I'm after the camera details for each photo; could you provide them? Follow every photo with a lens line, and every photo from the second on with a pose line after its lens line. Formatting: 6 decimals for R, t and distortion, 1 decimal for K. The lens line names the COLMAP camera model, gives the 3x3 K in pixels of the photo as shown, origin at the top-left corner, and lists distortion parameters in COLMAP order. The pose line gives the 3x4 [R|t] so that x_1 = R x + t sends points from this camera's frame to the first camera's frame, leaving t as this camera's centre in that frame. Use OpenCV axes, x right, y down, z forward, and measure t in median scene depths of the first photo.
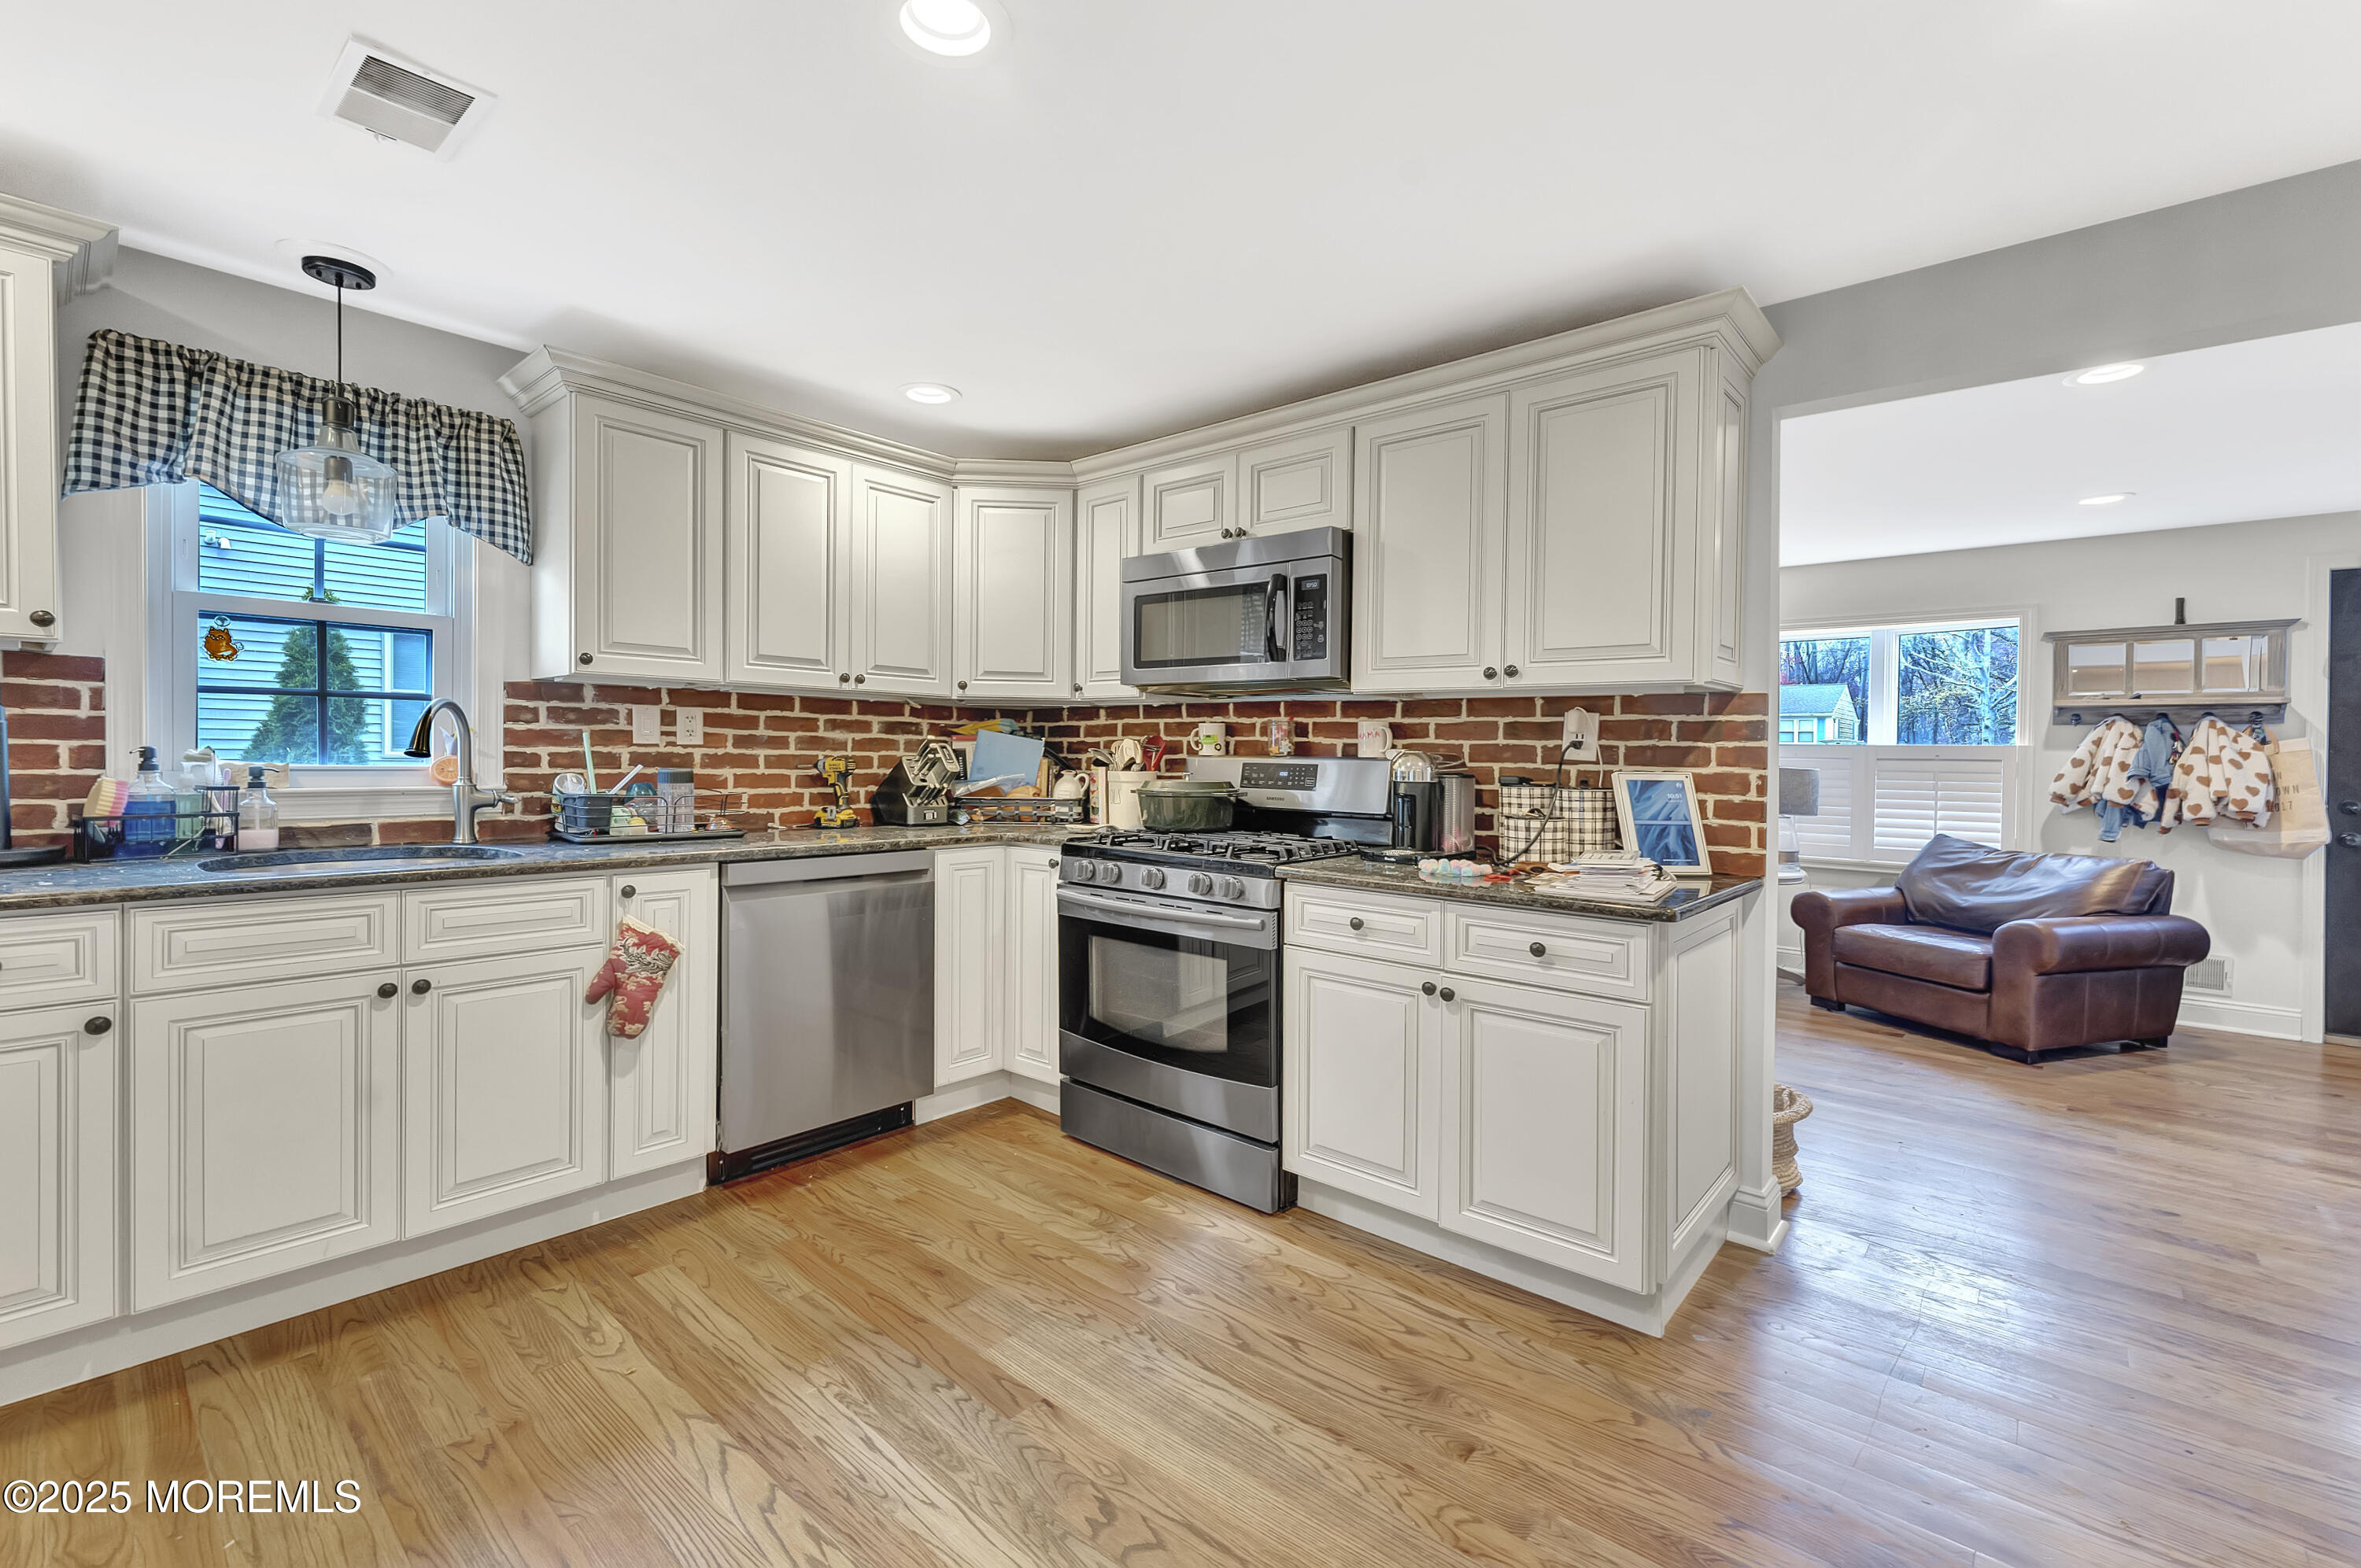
lens RADIAL K [[989.4, 0, 1149.7], [0, 989.4, 745.1], [0, 0, 1]] dist [0.000352, -0.000016]
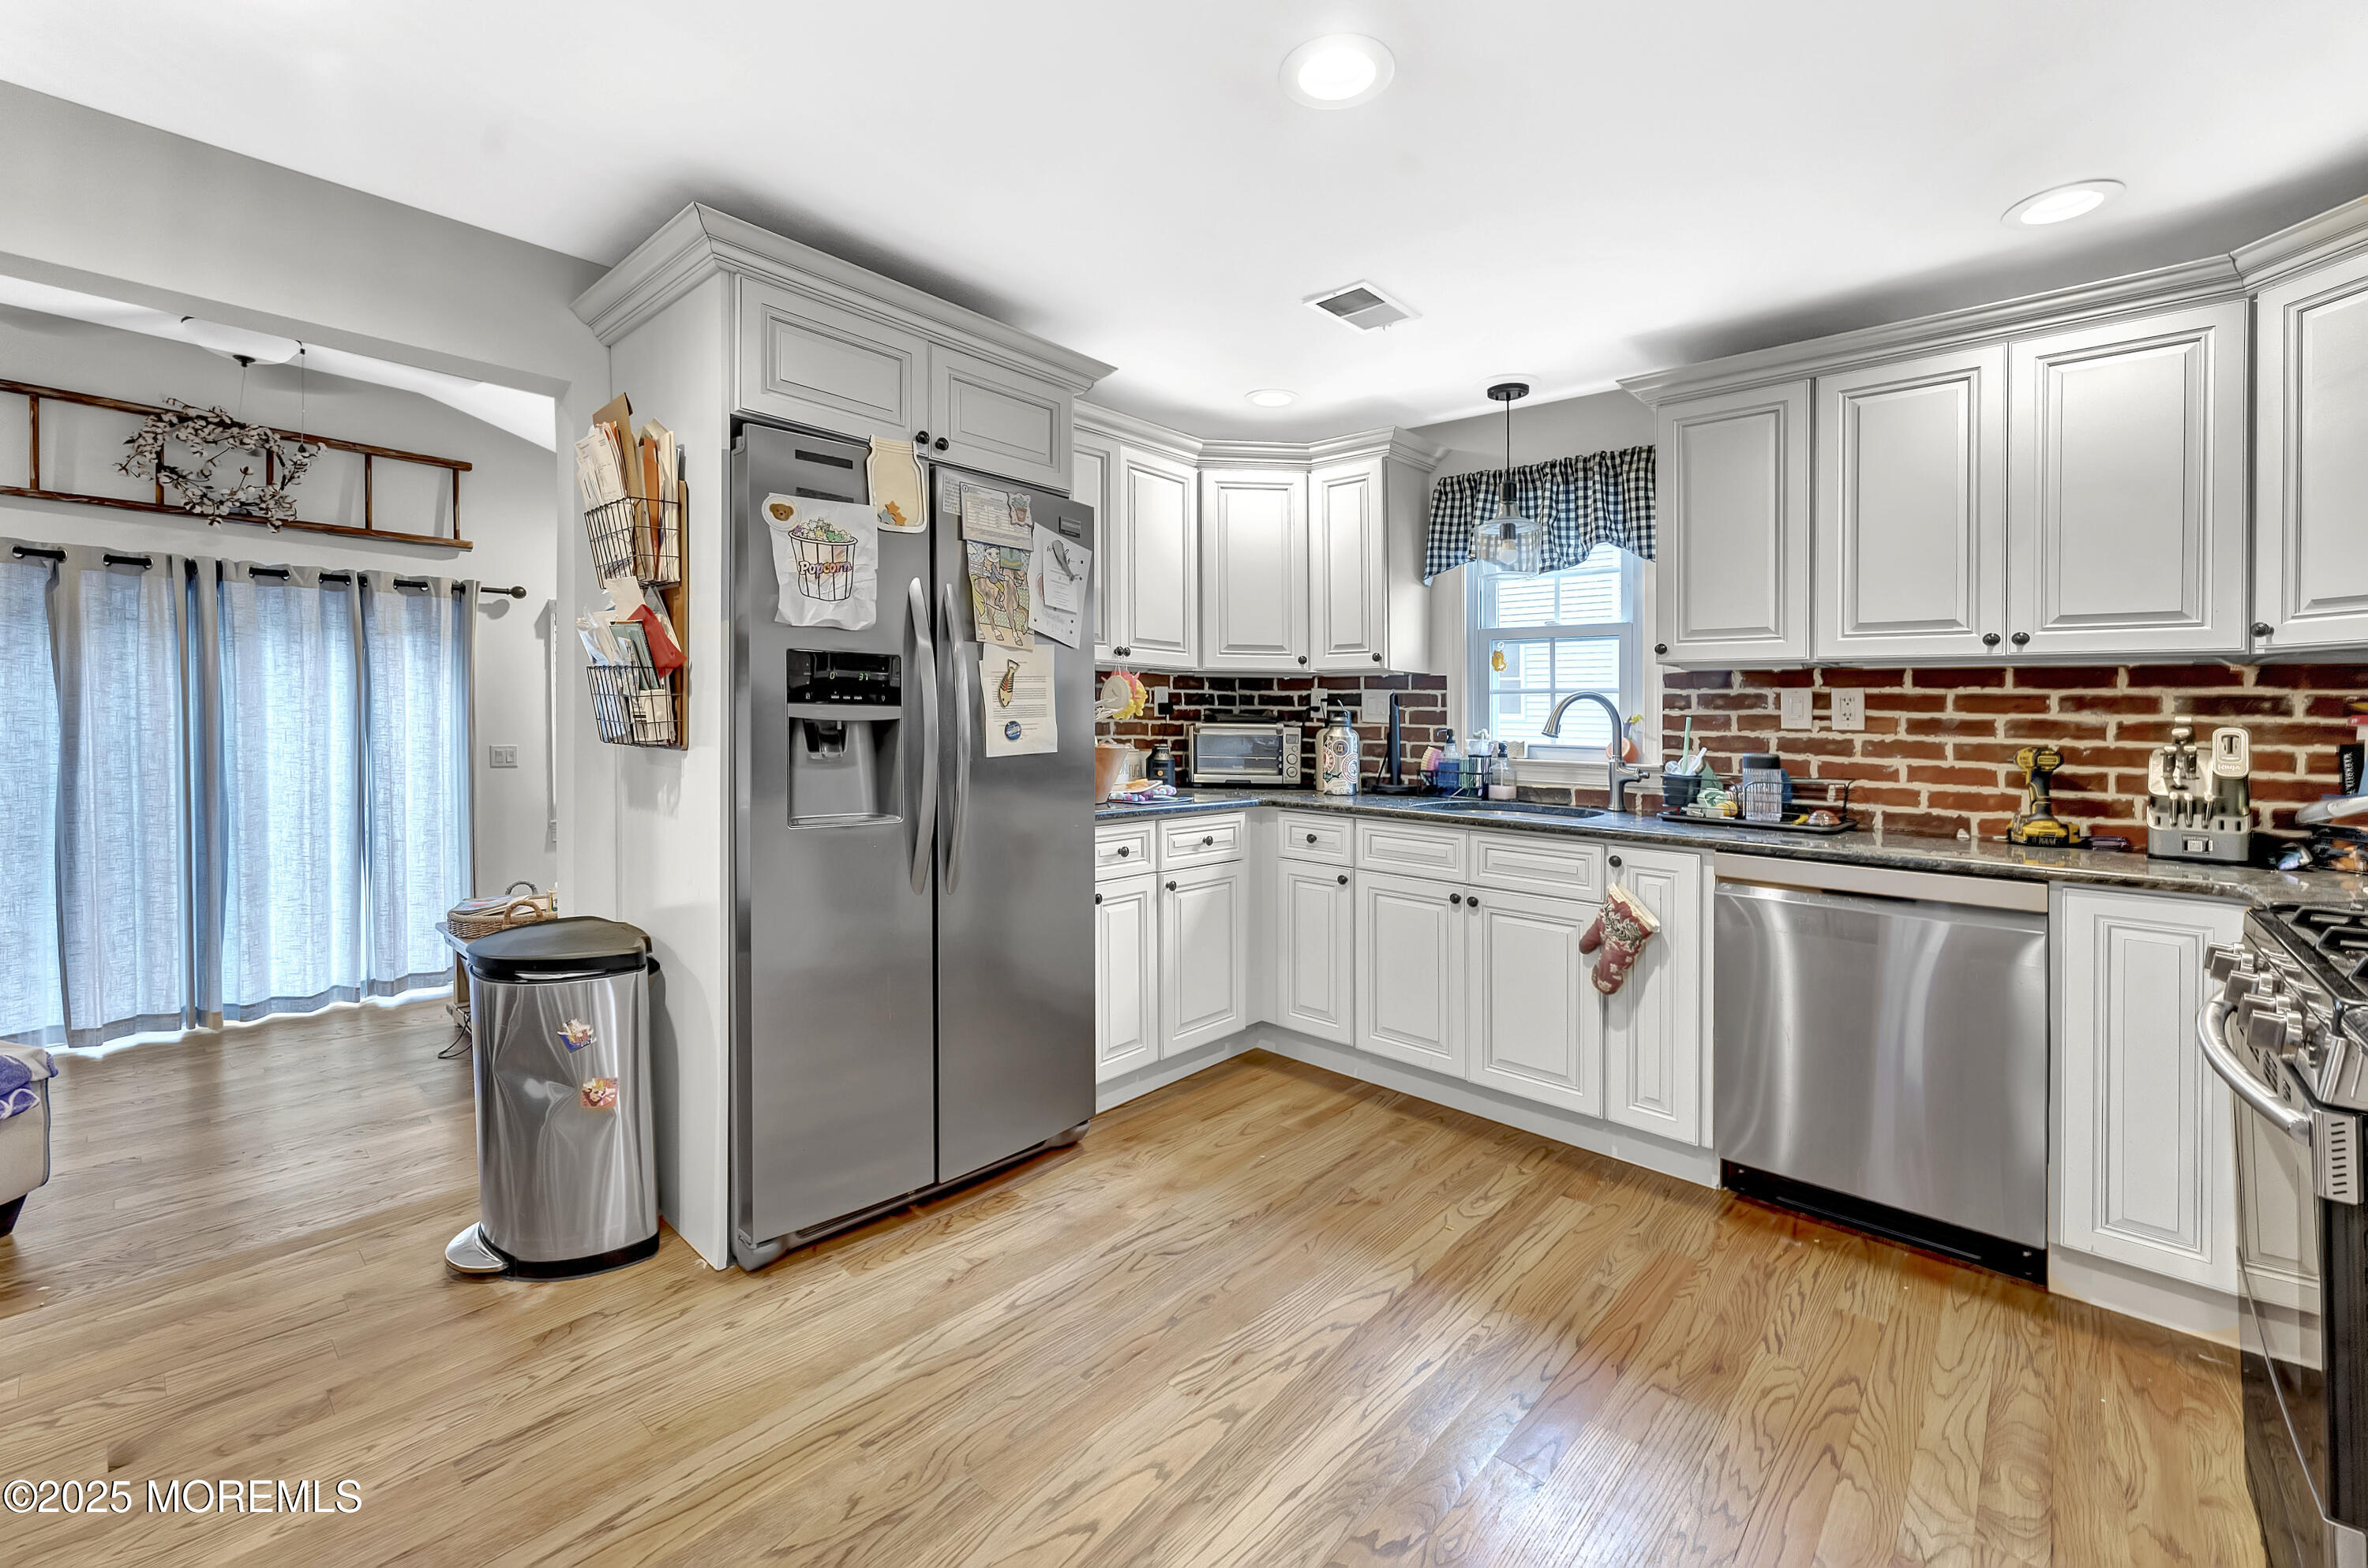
lens RADIAL K [[992.3, 0, 1180.8], [0, 992.3, 740.8], [0, 0, 1]] dist [0.000352, -0.000016]
pose [[0.006326, 0.008932, -0.999940, 0.486306], [-0.011873, 0.999890, 0.008856, 0.009551], [0.999910, 0.011816, 0.006431, 0.440938]]
